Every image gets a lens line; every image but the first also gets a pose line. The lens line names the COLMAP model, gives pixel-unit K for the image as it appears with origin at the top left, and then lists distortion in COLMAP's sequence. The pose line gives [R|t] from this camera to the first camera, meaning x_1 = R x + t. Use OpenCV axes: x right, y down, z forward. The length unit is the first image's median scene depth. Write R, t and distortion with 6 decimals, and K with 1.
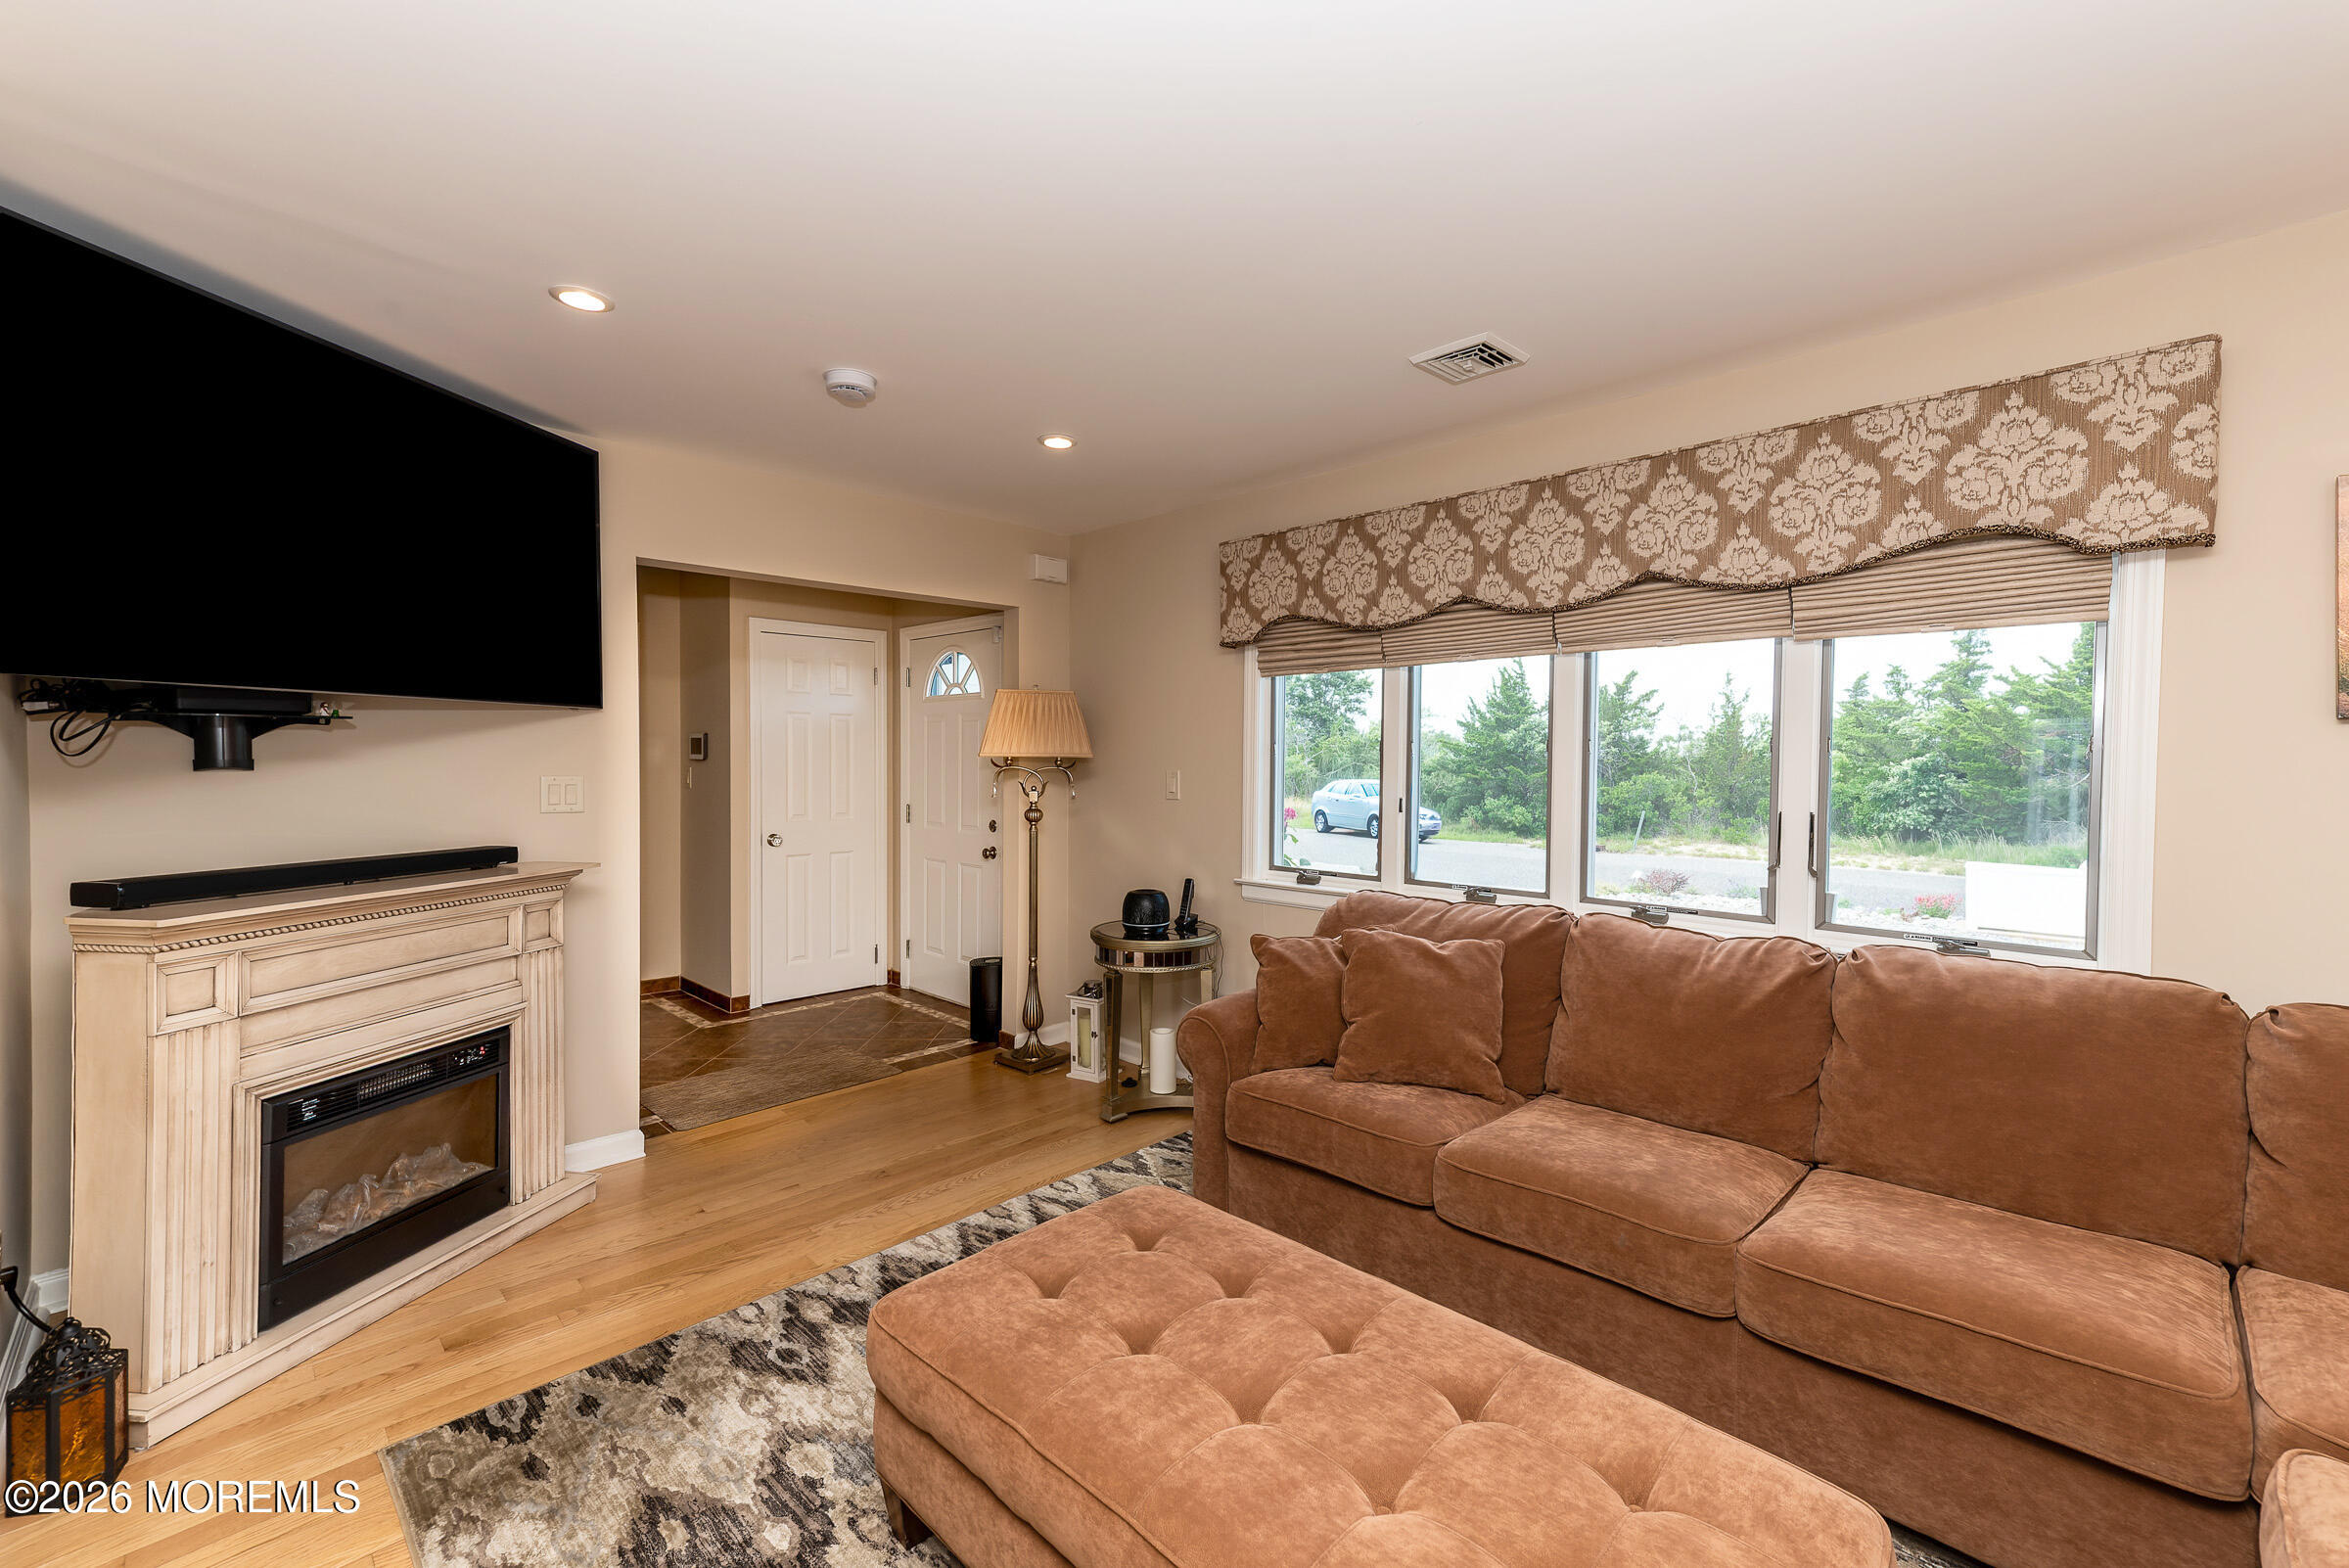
lens RADIAL K [[992.7, 0, 1181.7], [0, 992.7, 771.3], [0, 0, 1]] dist [0.018211, 0.008752]
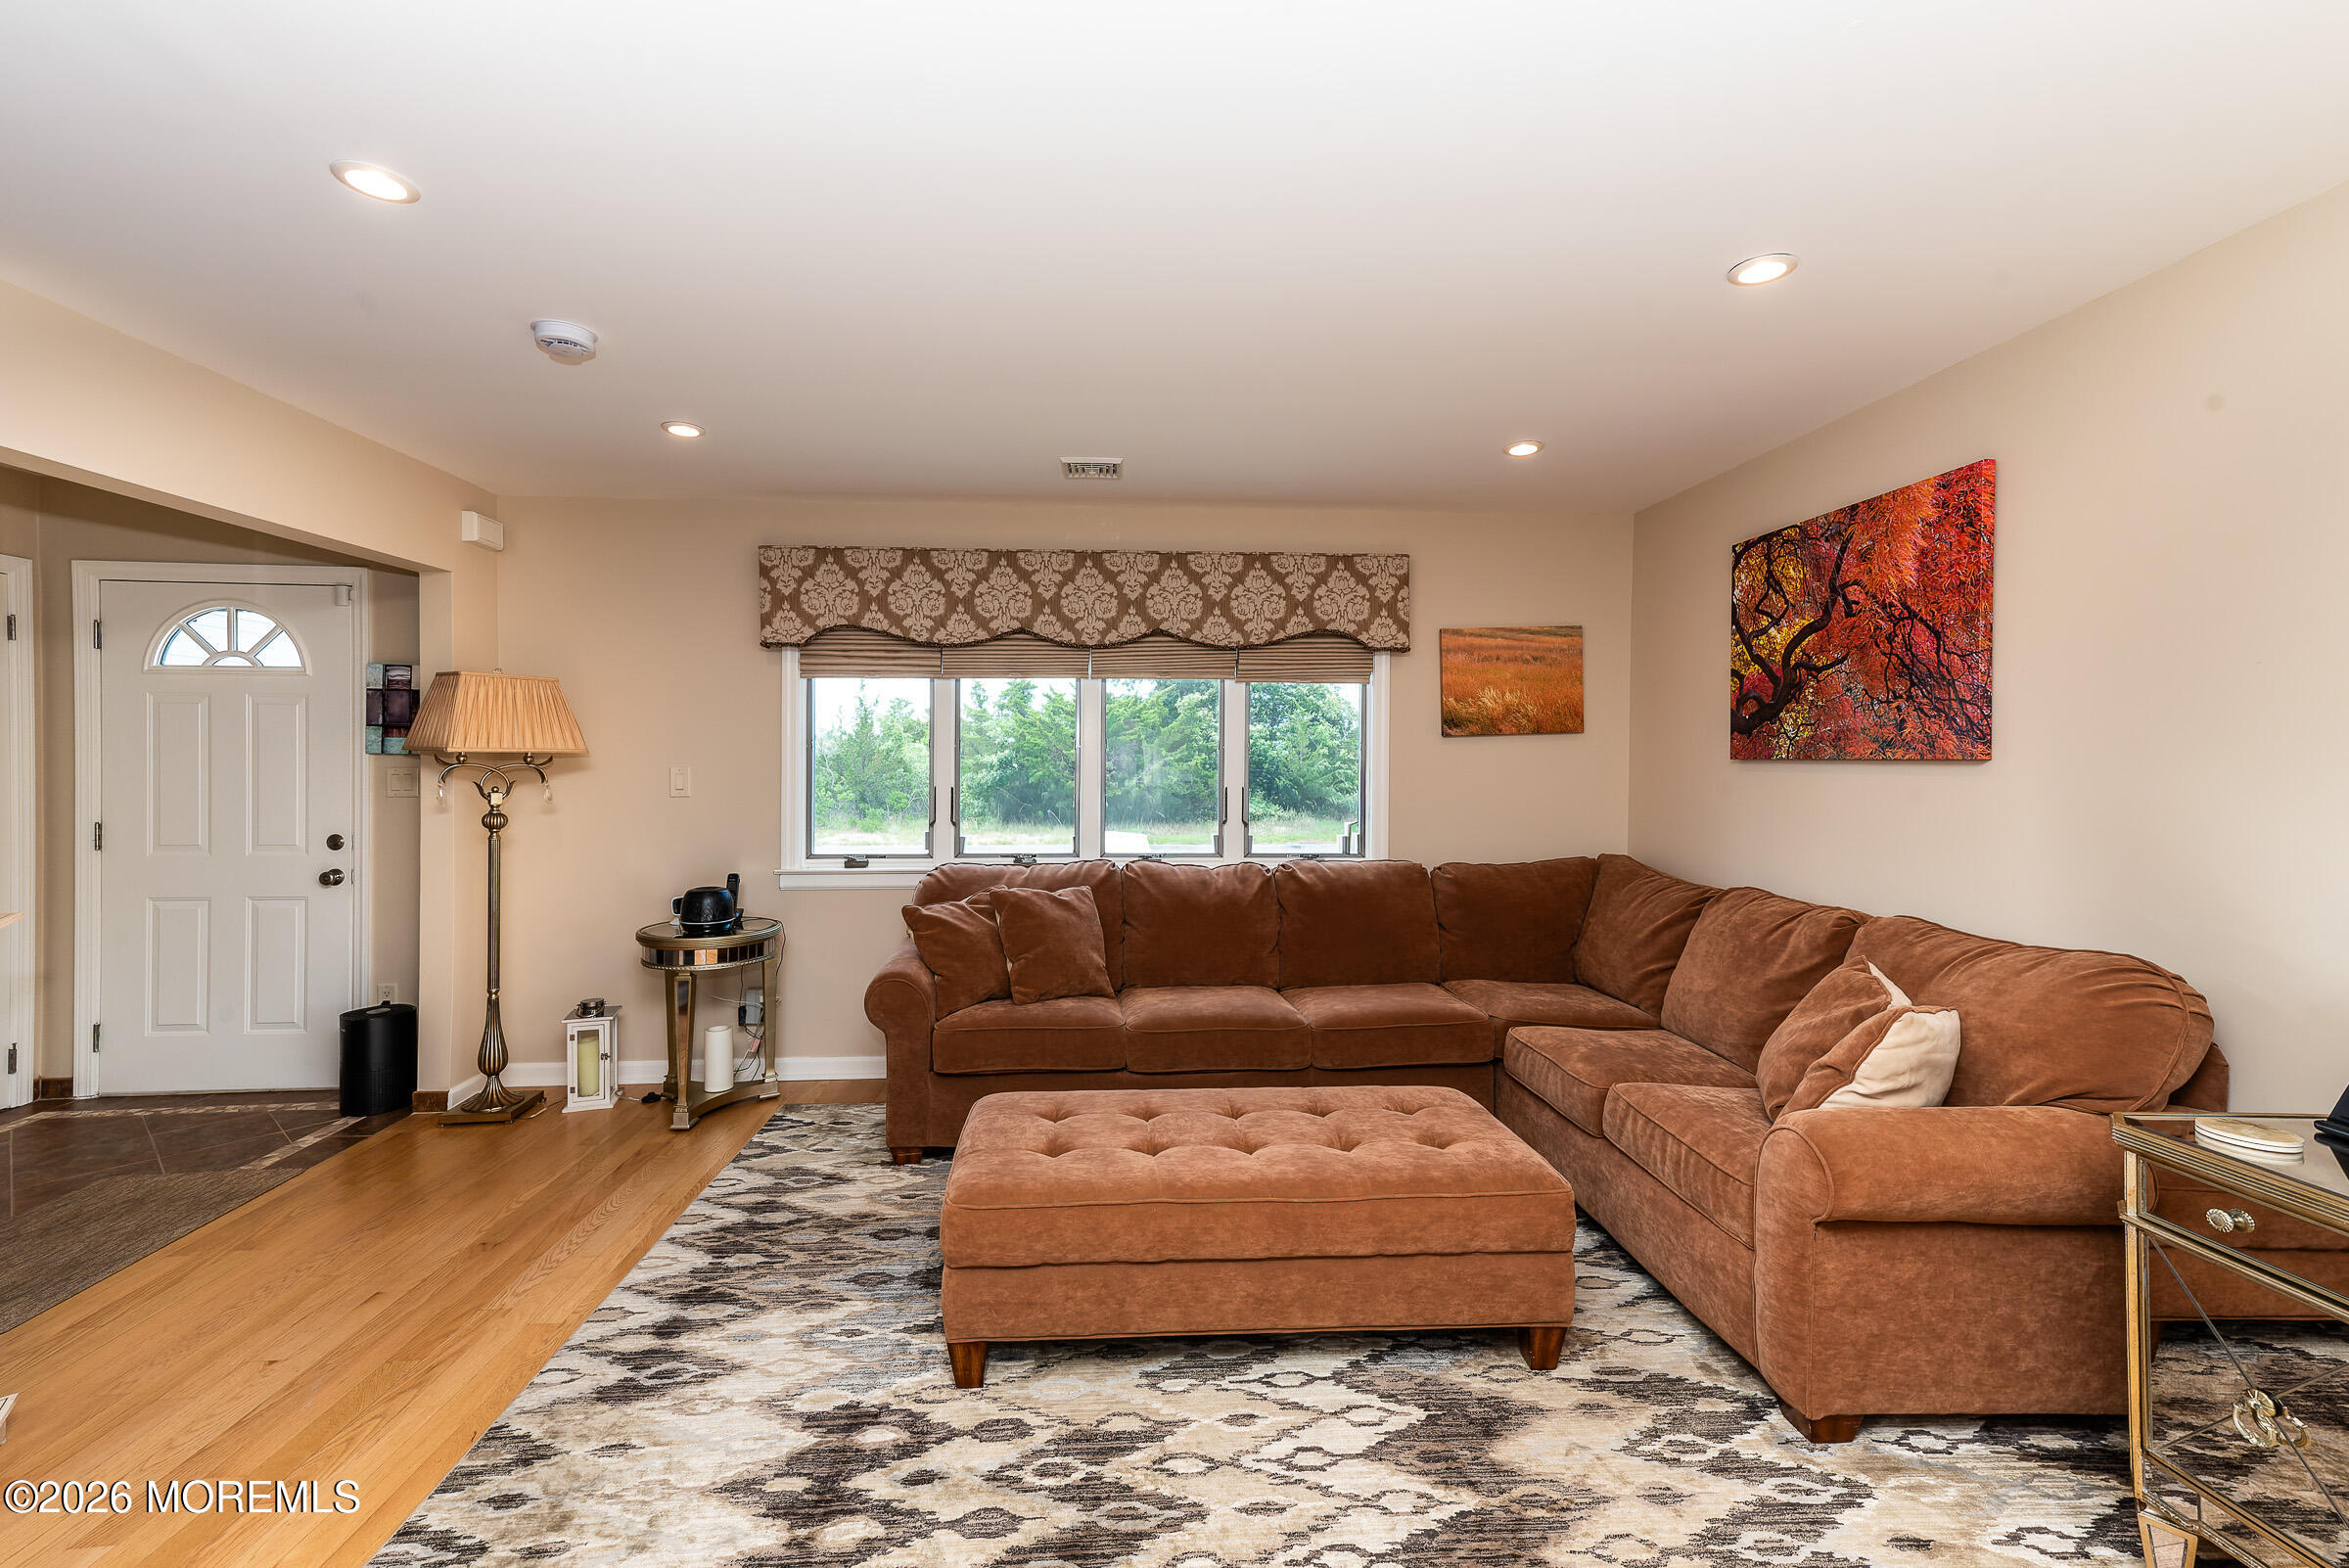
lens RADIAL K [[992.5, 0, 1166.2], [0, 992.5, 753.6], [0, 0, 1]] dist [0.017978, 0.008477]
pose [[0.674657, 0.001530, 0.738130, -0.535183], [0.010110, 0.999885, -0.011314, 0.002854], [-0.738062, 0.015096, 0.674564, -0.007212]]
